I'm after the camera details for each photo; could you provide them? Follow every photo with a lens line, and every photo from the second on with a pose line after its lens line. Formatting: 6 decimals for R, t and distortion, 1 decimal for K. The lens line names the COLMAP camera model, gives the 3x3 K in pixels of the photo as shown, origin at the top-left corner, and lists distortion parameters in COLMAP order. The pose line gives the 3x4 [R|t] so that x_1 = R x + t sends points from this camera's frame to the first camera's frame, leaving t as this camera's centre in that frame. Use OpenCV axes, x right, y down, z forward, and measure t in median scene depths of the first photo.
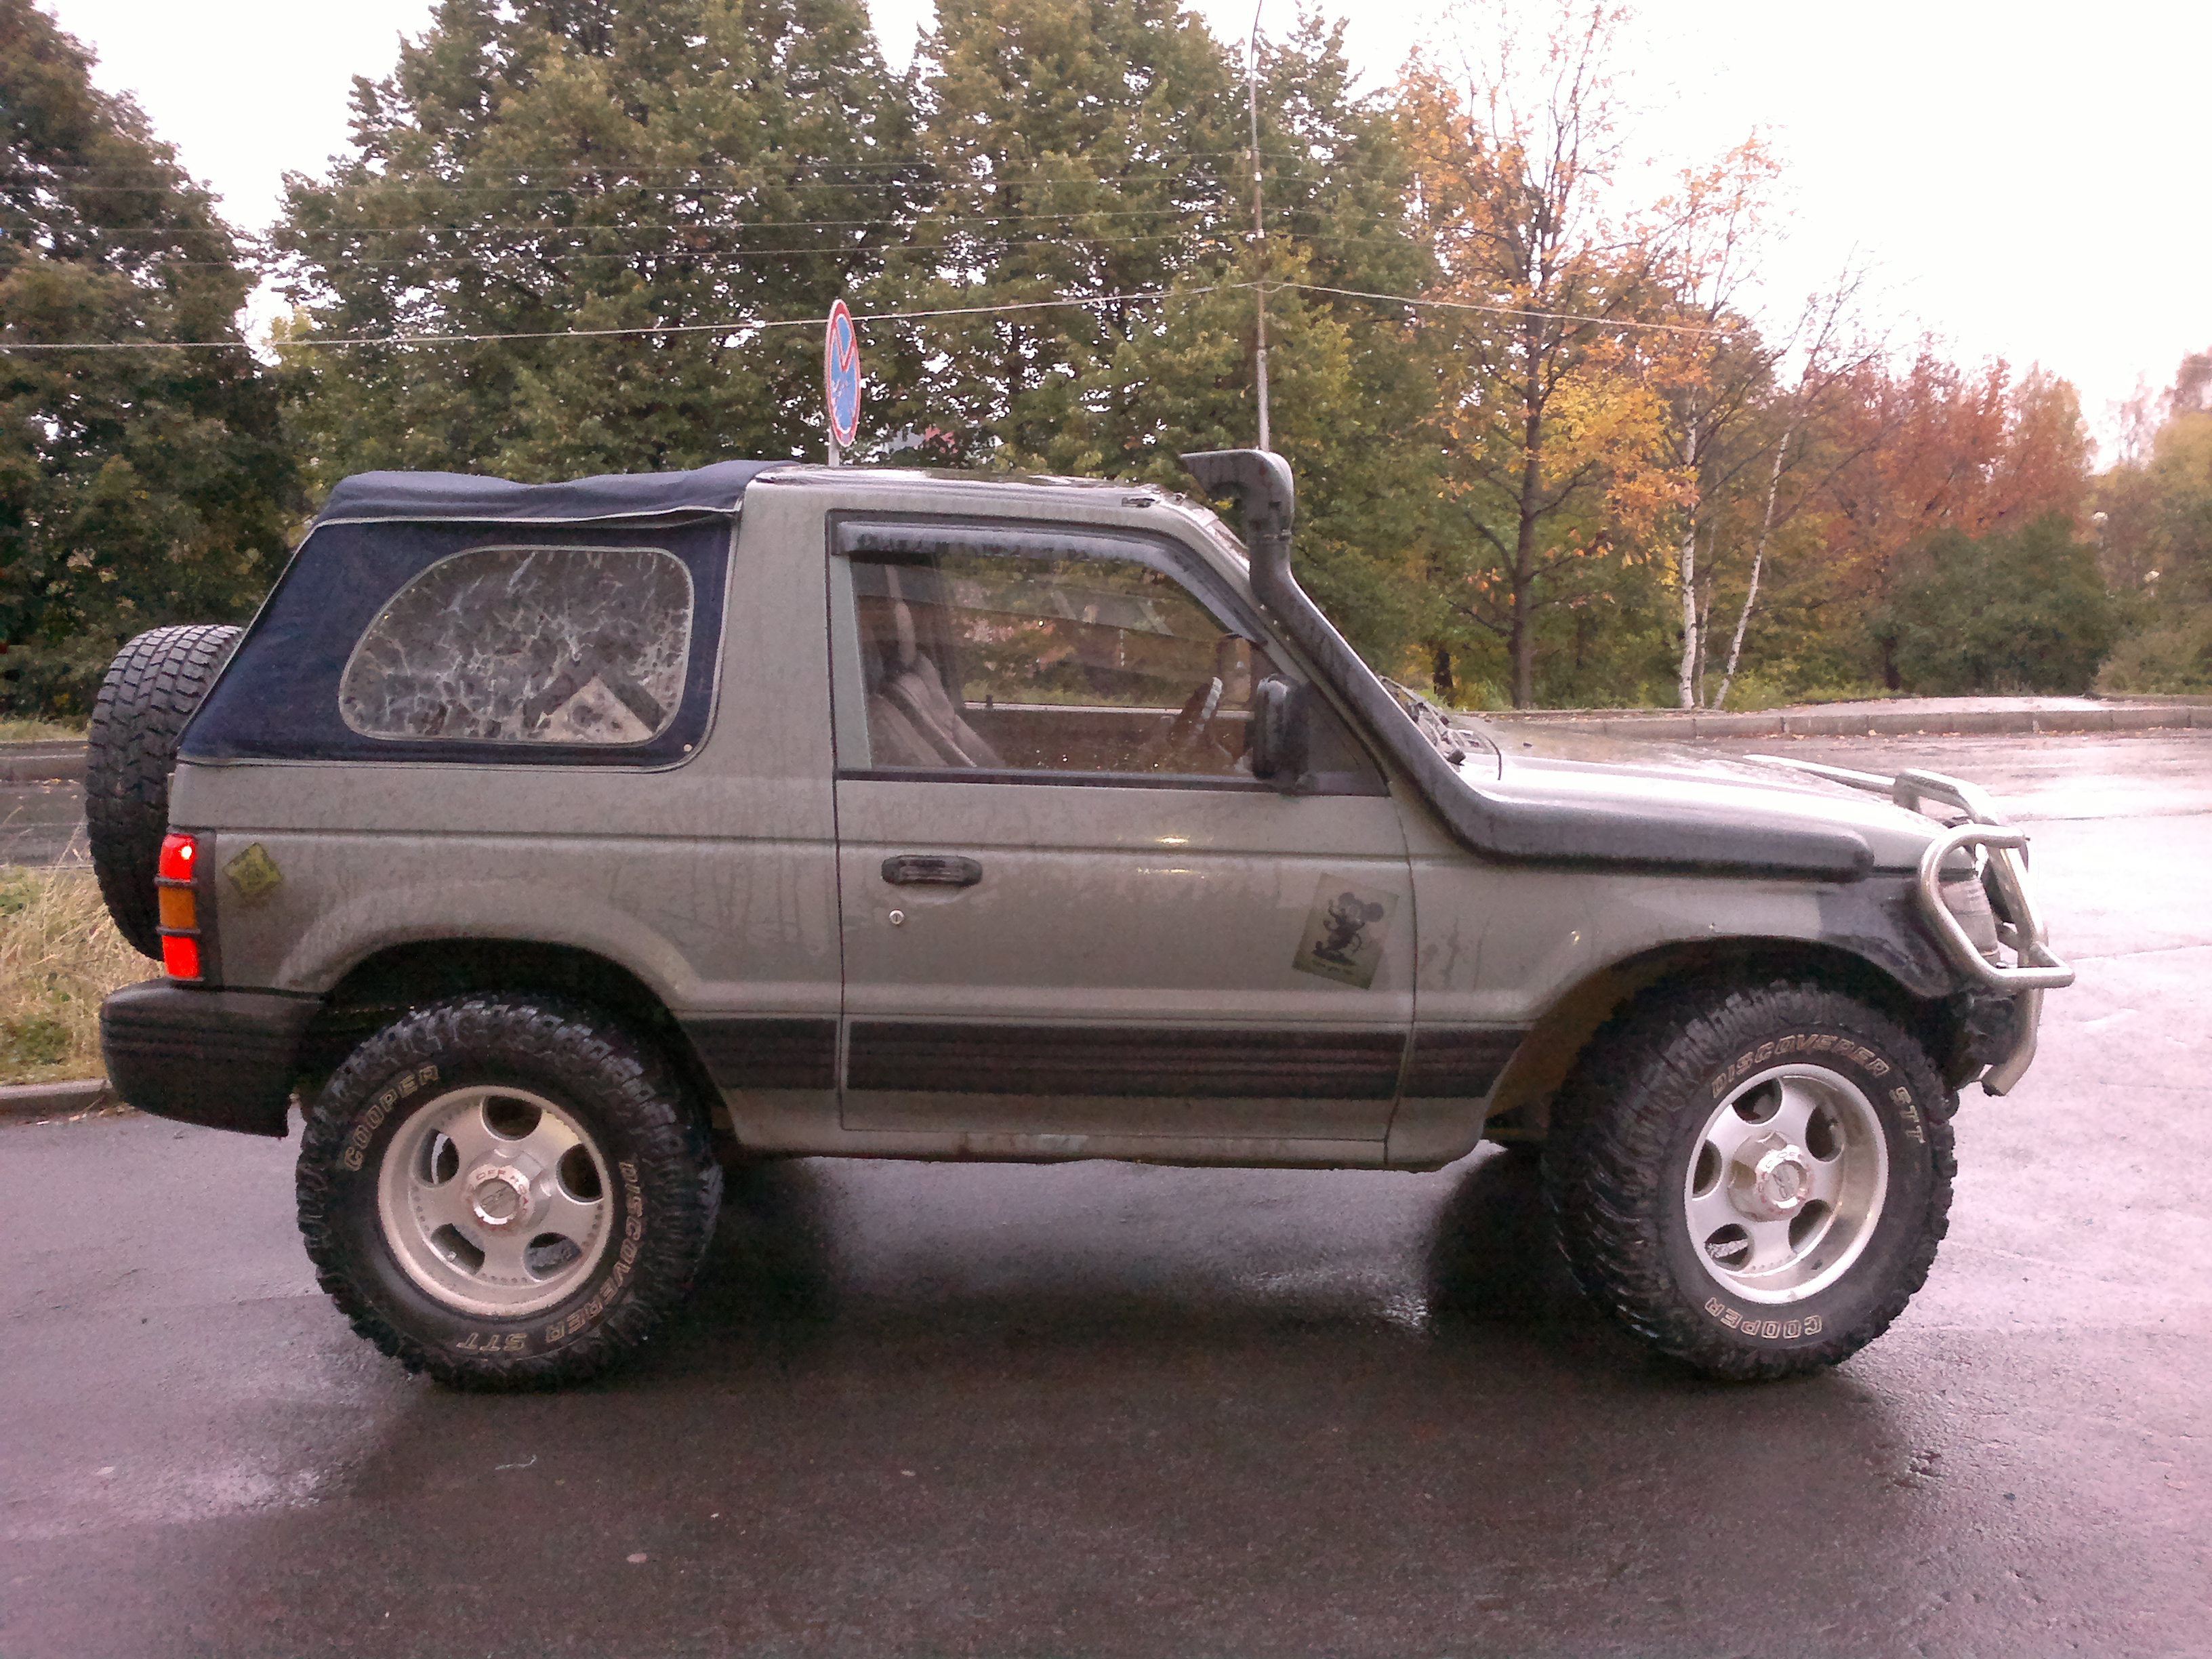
lens RADIAL K [[2180.3, 0, 1147.3], [0, 2180.3, 825.9], [0, 0, 1]] dist [-0.013686, -0.017180]
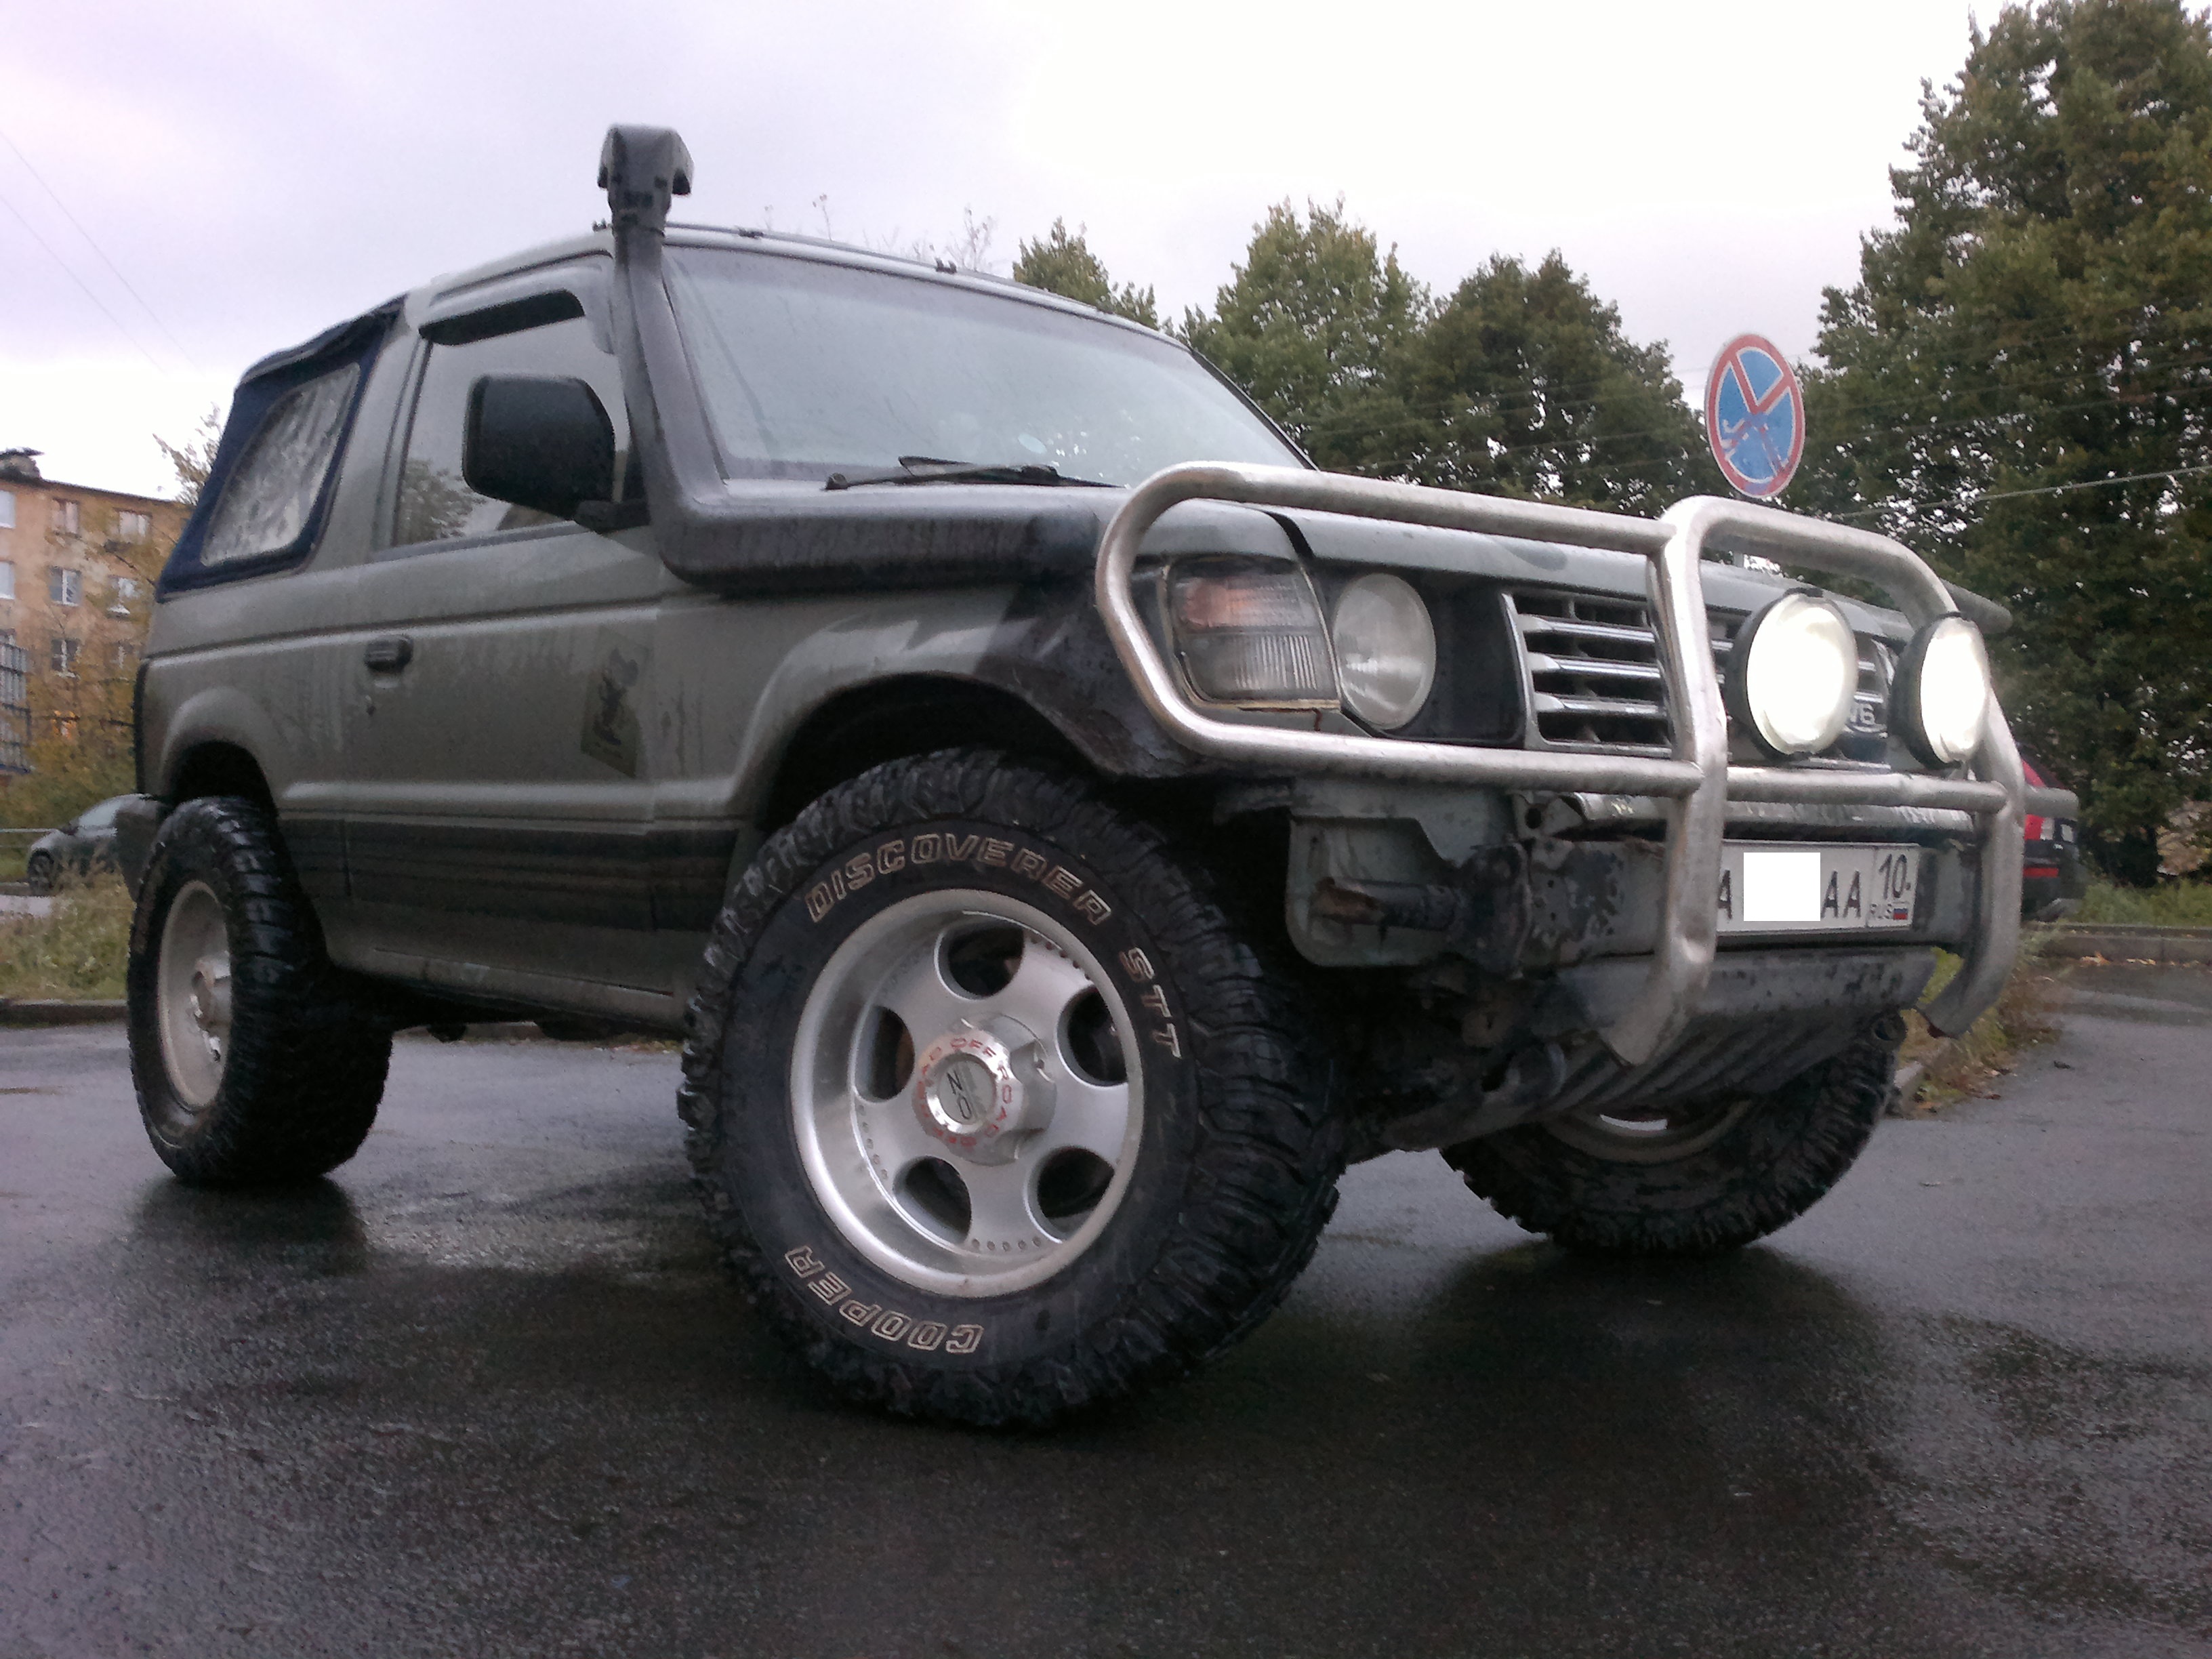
lens RADIAL K [[2180.3, 0, 1147.3], [0, 2180.3, 825.9], [0, 0, 1]] dist [-0.013686, -0.017180]
pose [[0.683039, 0.002962, -0.730375, 0.174363], [-0.105501, 0.989905, -0.094649, 0.032436], [0.722722, 0.141704, 0.676456, 0.140224]]
